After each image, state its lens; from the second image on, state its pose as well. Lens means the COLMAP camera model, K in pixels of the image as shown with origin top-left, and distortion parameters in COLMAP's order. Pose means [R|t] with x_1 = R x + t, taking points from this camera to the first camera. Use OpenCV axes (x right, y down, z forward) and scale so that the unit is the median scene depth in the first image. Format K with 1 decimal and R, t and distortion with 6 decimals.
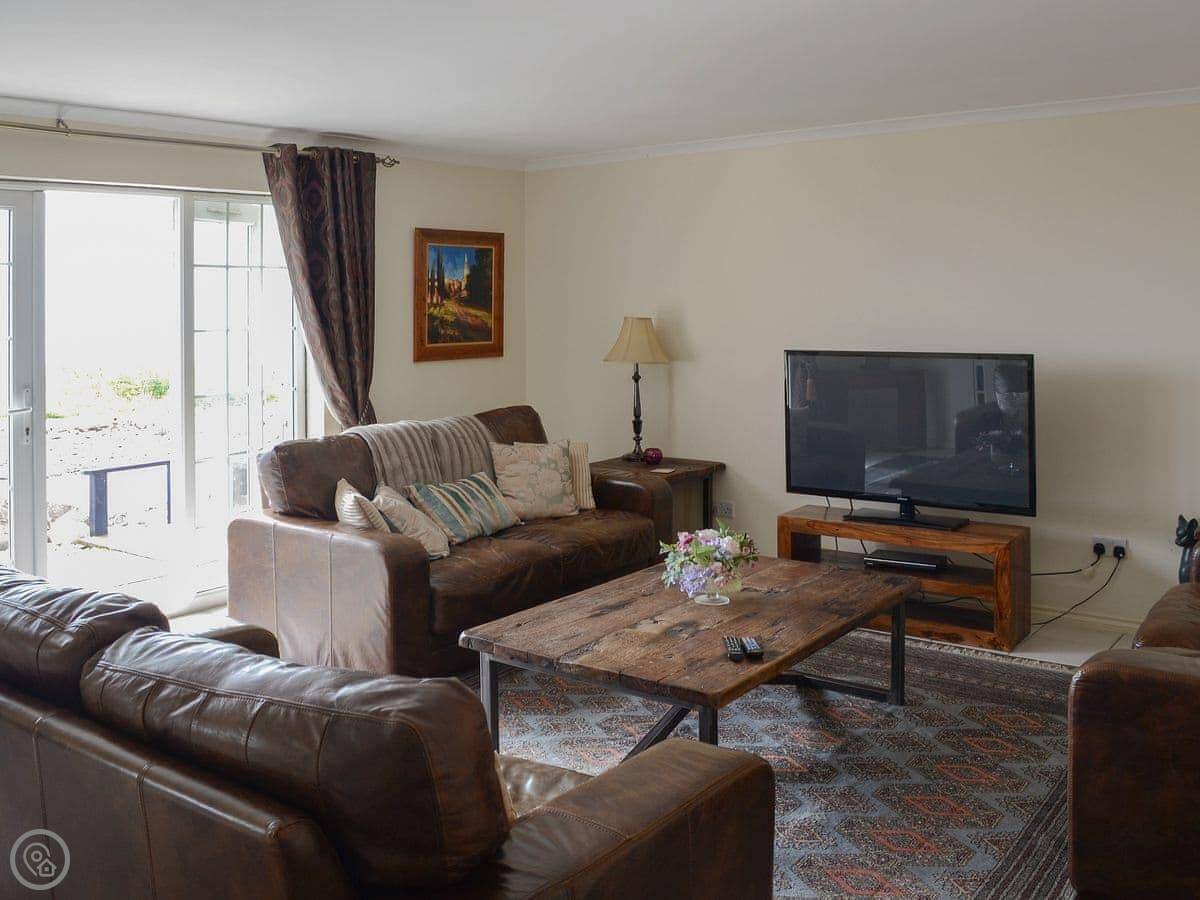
lens RADIAL K [[1190.3, 0, 572.7], [0, 1190.3, 475.8], [0, 0, 1]] dist [-0.068947, -0.010251]
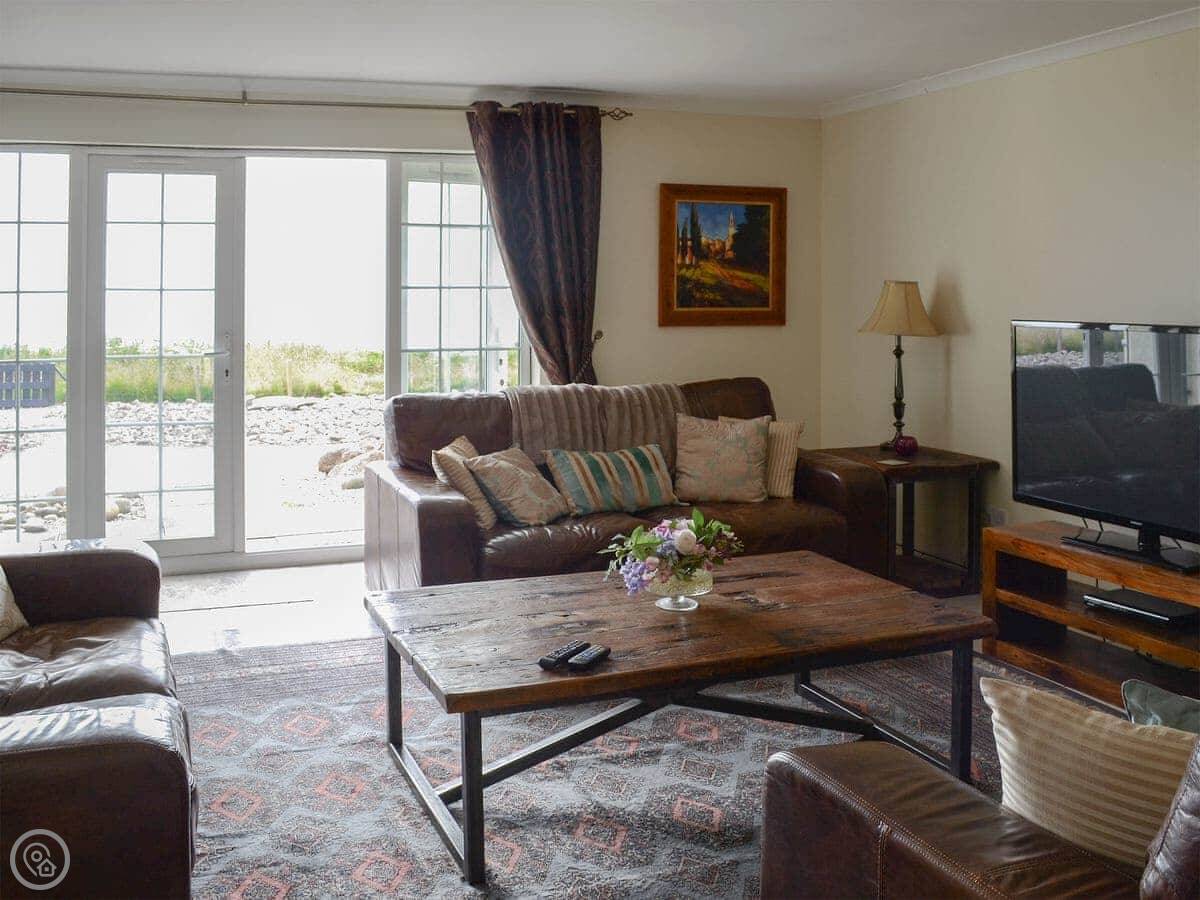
lens RADIAL K [[1190.3, 0, 572.7], [0, 1190.3, 475.8], [0, 0, 1]] dist [-0.068947, -0.010251]
pose [[0.840560, 0.090772, -0.534059, 0.334683], [-0.082757, 0.995806, 0.039001, -0.008822], [0.535360, 0.011414, 0.844547, 0.170418]]
